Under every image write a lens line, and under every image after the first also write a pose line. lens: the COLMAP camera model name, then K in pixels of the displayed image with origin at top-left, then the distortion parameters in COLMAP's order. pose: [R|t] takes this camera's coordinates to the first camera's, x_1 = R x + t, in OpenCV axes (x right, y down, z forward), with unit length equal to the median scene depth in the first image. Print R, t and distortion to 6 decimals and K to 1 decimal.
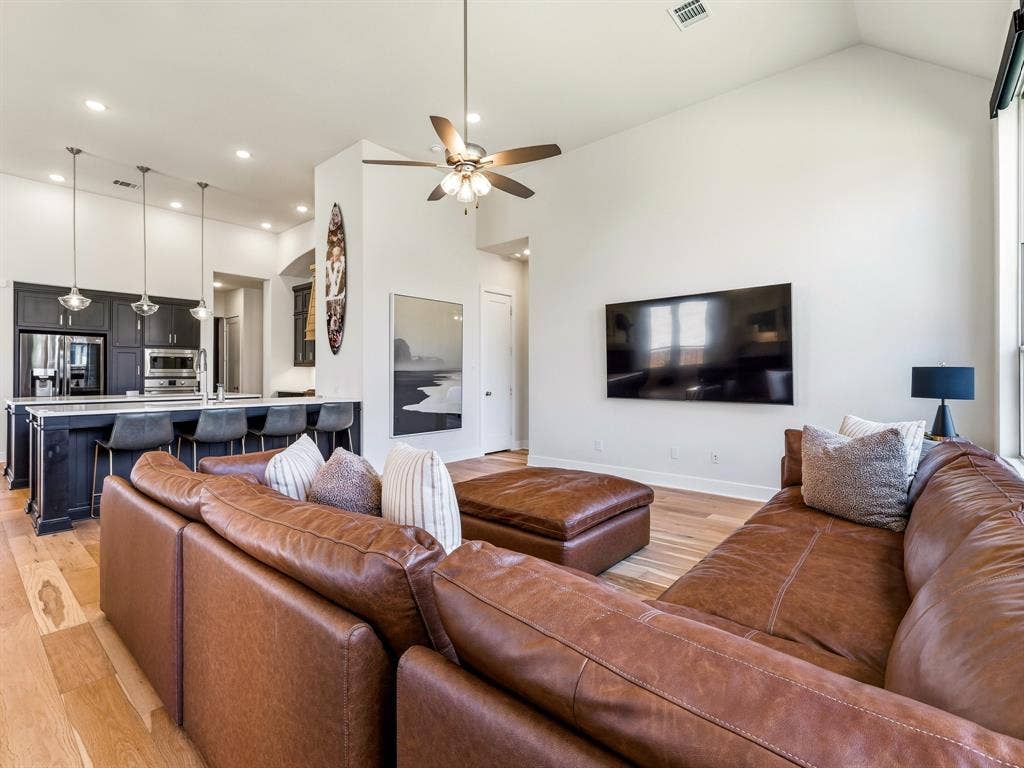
lens RADIAL K [[479.9, 0, 501.7], [0, 479.9, 370.7], [0, 0, 1]] dist [0.008610, -0.000562]
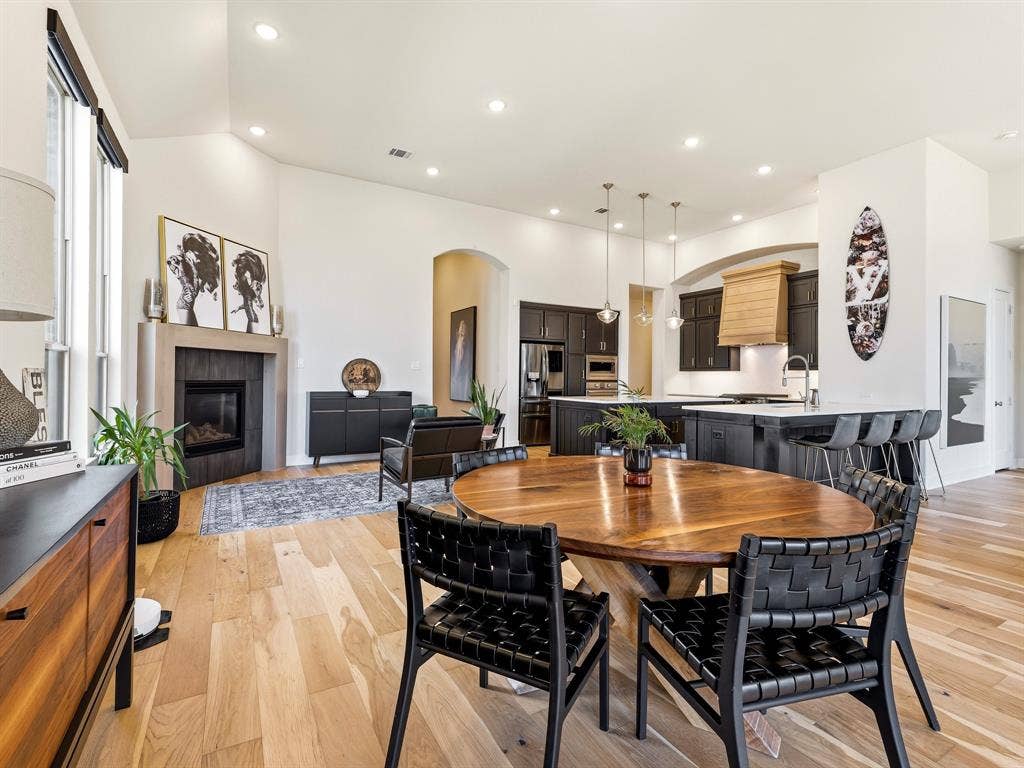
lens RADIAL K [[479.9, 0, 515.6], [0, 479.9, 372.2], [0, 0, 1]] dist [0.008610, -0.000562]
pose [[0.949846, 0.006262, -0.312655, -0.714550], [-0.007472, 0.999969, -0.002671, -0.001726], [0.312628, 0.004874, 0.949863, -0.160682]]
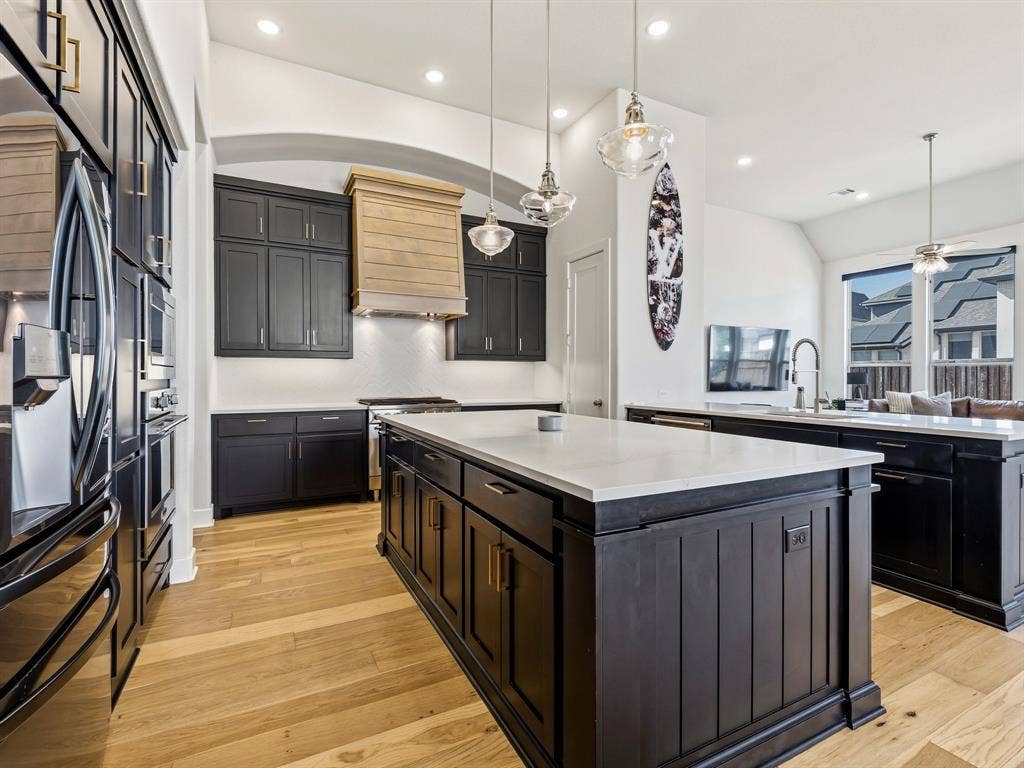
lens RADIAL K [[479.9, 0, 508.8], [0, 479.9, 379.8], [0, 0, 1]] dist [0.008610, -0.000562]
pose [[0.371350, -0.007461, 0.928463, -1.193351], [-0.008286, 0.999901, 0.011349, 0.009501], [-0.928456, -0.011907, 0.371252, 0.936444]]
